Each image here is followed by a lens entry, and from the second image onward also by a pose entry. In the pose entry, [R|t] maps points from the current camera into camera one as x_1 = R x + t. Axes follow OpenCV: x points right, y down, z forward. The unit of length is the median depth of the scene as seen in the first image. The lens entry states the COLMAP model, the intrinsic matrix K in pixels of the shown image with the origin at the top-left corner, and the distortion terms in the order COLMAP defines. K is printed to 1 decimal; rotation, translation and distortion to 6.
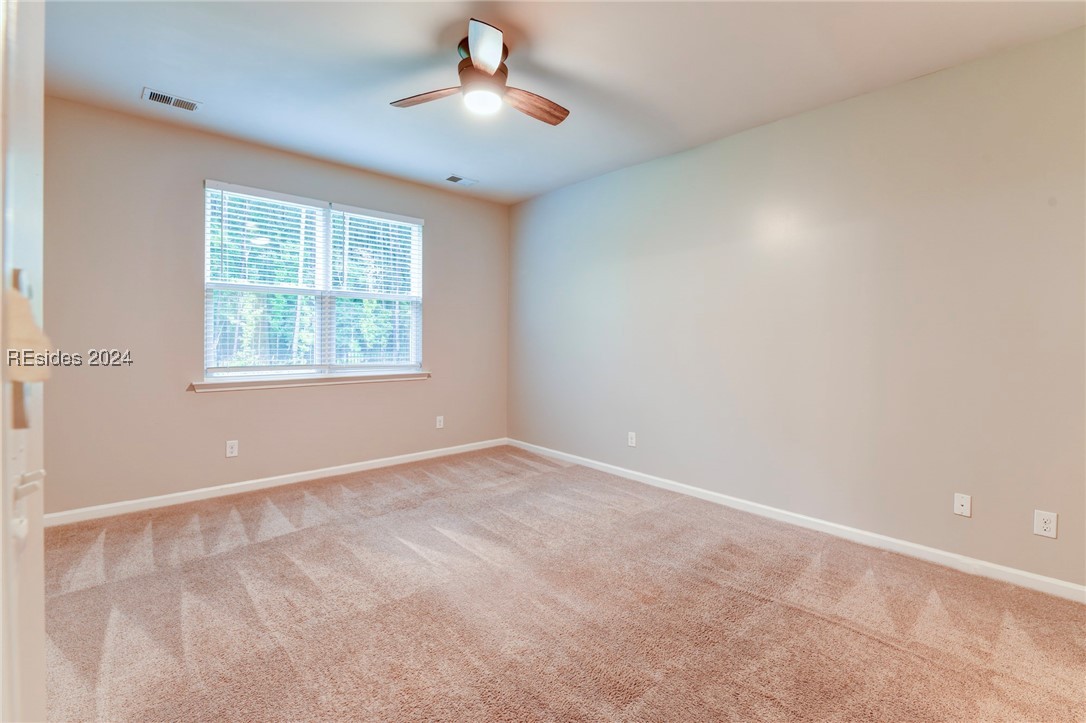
lens RADIAL K [[486.2, 0, 558.8], [0, 486.2, 341.4], [0, 0, 1]] dist [0.001404, -0.000435]
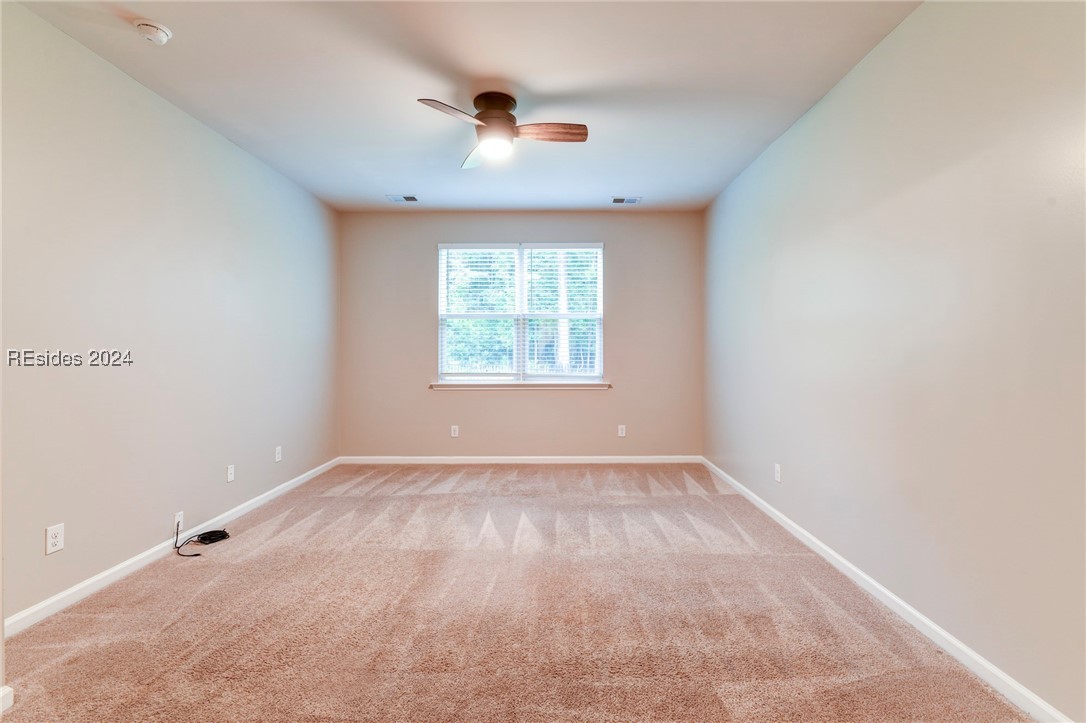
lens RADIAL K [[483.6, 0, 546.7], [0, 483.6, 352.2], [0, 0, 1]] dist [0.000857, -0.000348]
pose [[0.732458, -0.009147, -0.680751, 0.517489], [0.003305, 0.999946, -0.009880, 0.006891], [0.680805, 0.004987, 0.732448, 0.170372]]
